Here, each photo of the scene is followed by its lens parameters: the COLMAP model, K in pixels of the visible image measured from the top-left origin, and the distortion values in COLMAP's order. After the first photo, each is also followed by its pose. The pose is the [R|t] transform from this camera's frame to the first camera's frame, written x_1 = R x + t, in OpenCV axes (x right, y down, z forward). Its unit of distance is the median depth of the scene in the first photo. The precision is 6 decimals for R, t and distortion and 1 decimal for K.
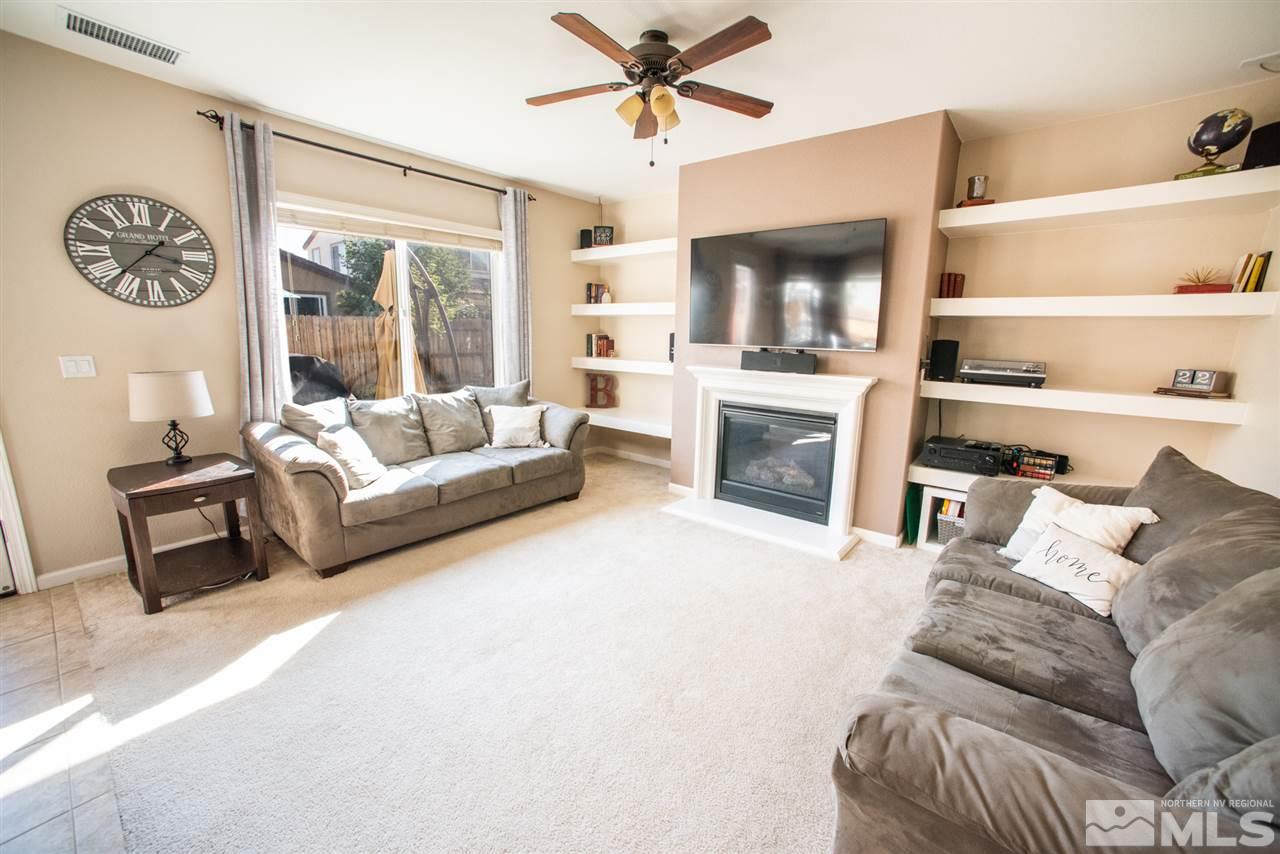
lens RADIAL K [[511.3, 0, 640.0], [0, 511.3, 427.0], [0, 0, 1]] dist [-0.001263, 0.000001]
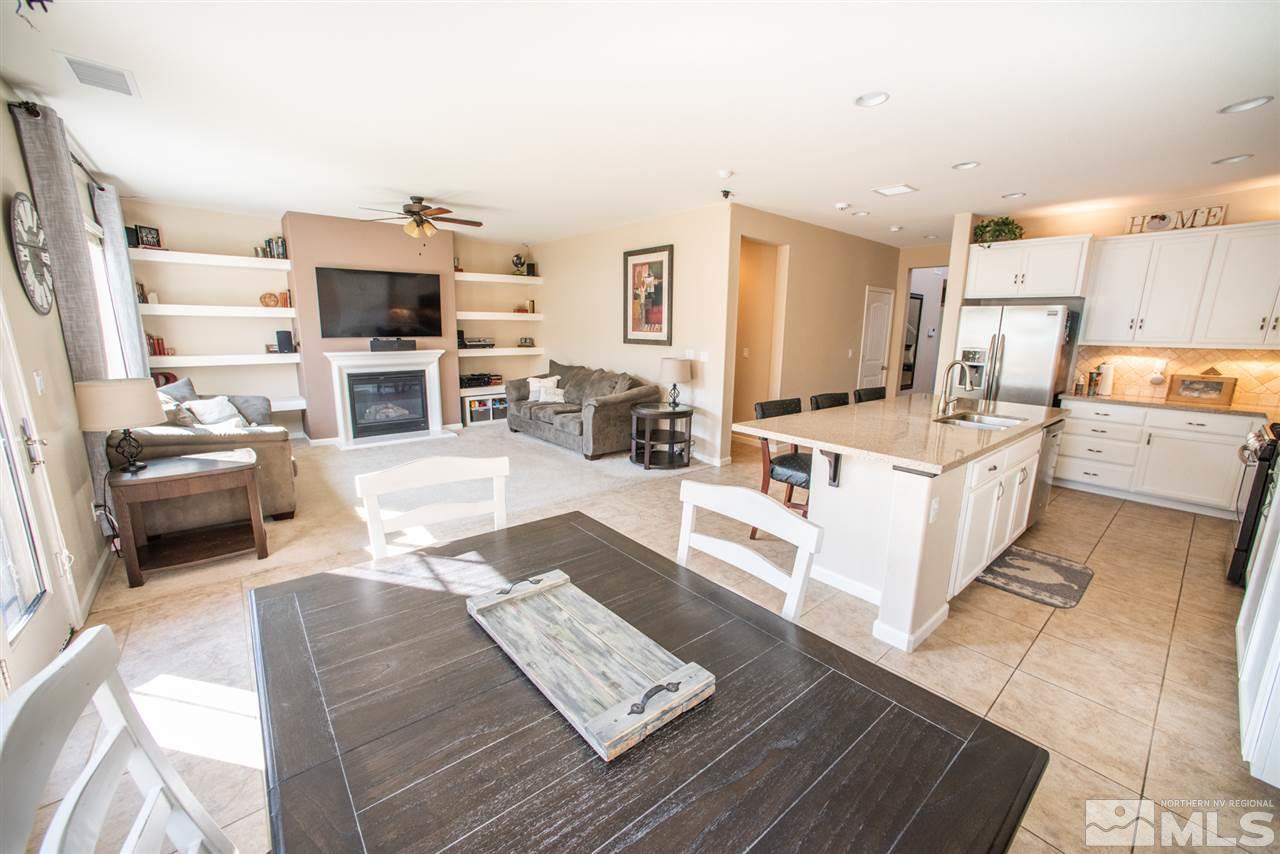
lens RADIAL K [[511.3, 0, 640.0], [0, 511.3, 427.0], [0, 0, 1]] dist [-0.001263, 0.000001]
pose [[0.186060, -0.206132, 0.960672, -1.448466], [0.182499, 0.967981, 0.172354, -0.001397], [-0.965441, 0.143254, 0.217721, -0.180434]]
